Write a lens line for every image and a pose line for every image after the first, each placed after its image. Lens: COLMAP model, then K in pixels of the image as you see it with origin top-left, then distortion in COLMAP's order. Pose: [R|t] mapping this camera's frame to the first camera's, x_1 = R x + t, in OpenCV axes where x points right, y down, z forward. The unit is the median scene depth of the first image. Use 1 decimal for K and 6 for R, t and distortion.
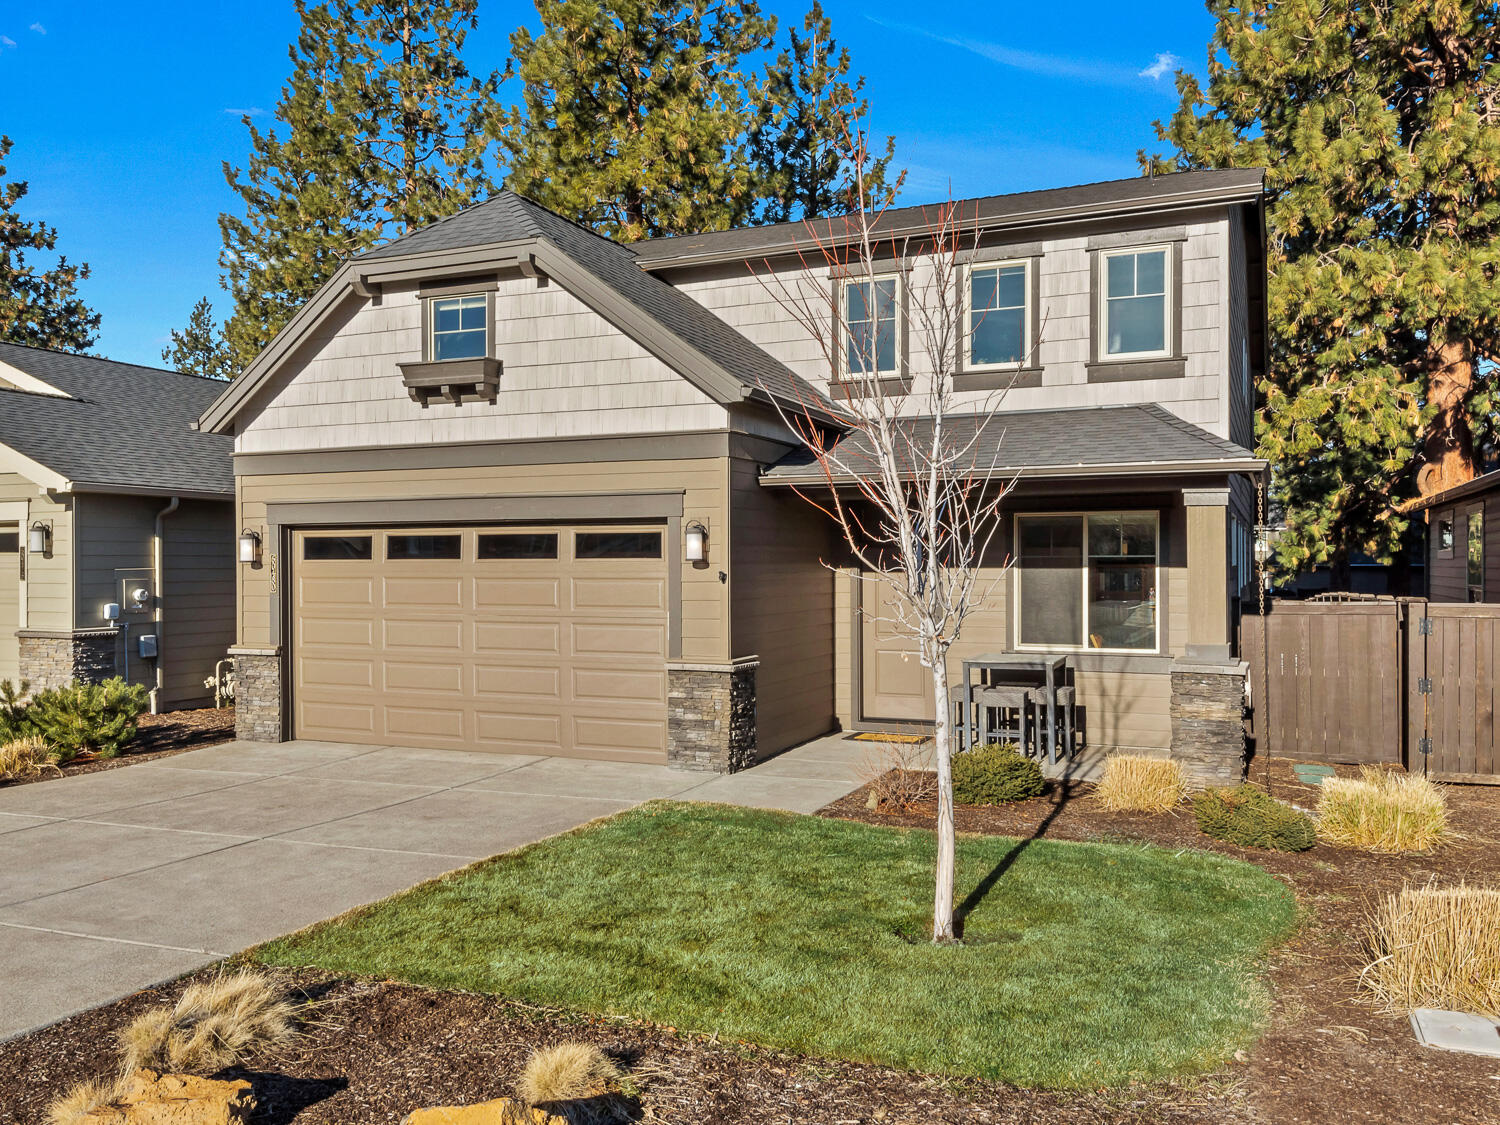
lens RADIAL K [[1180.1, 0, 750.0], [0, 1180.1, 562.5], [0, 0, 1]] dist [0.024099, -0.002189]
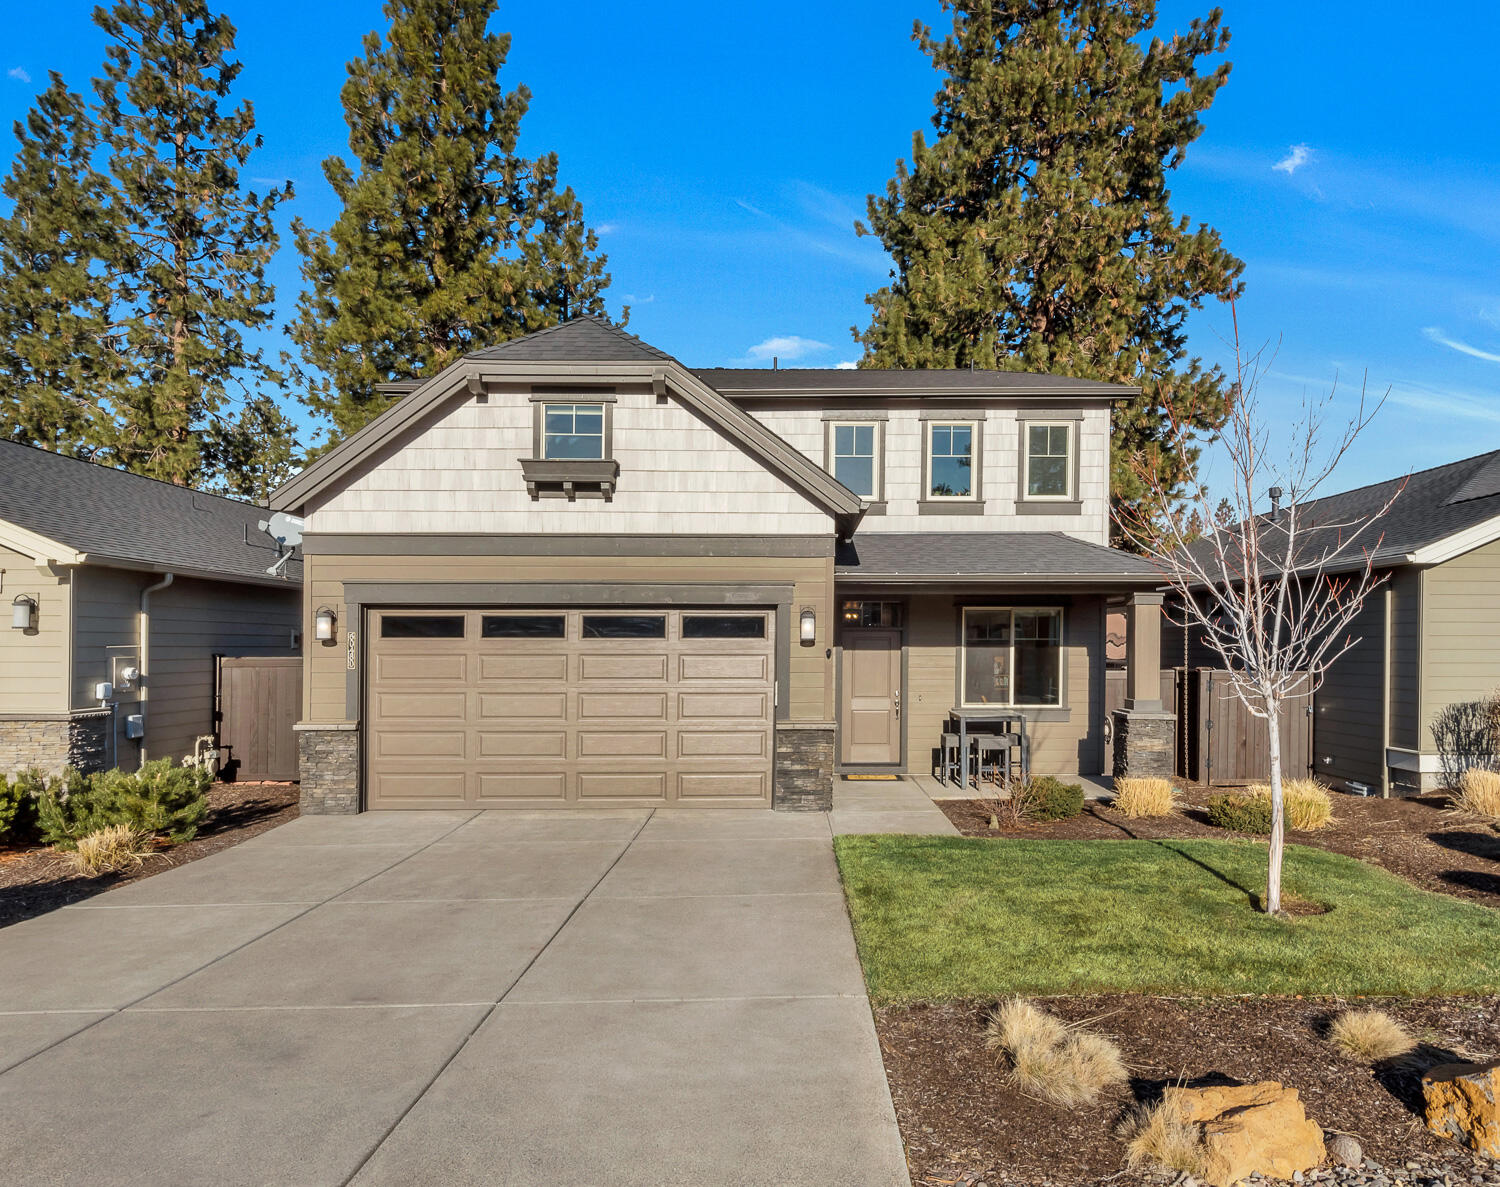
lens RADIAL K [[918.1, 0, 751.4], [0, 918.1, 646.5], [0, 0, 1]] dist [0.027908, -0.019130]
pose [[0.914242, 0.002973, 0.405159, -0.431587], [-0.003432, 0.999994, 0.000408, 0.004167], [-0.405155, -0.001764, 0.914246, 0.131113]]
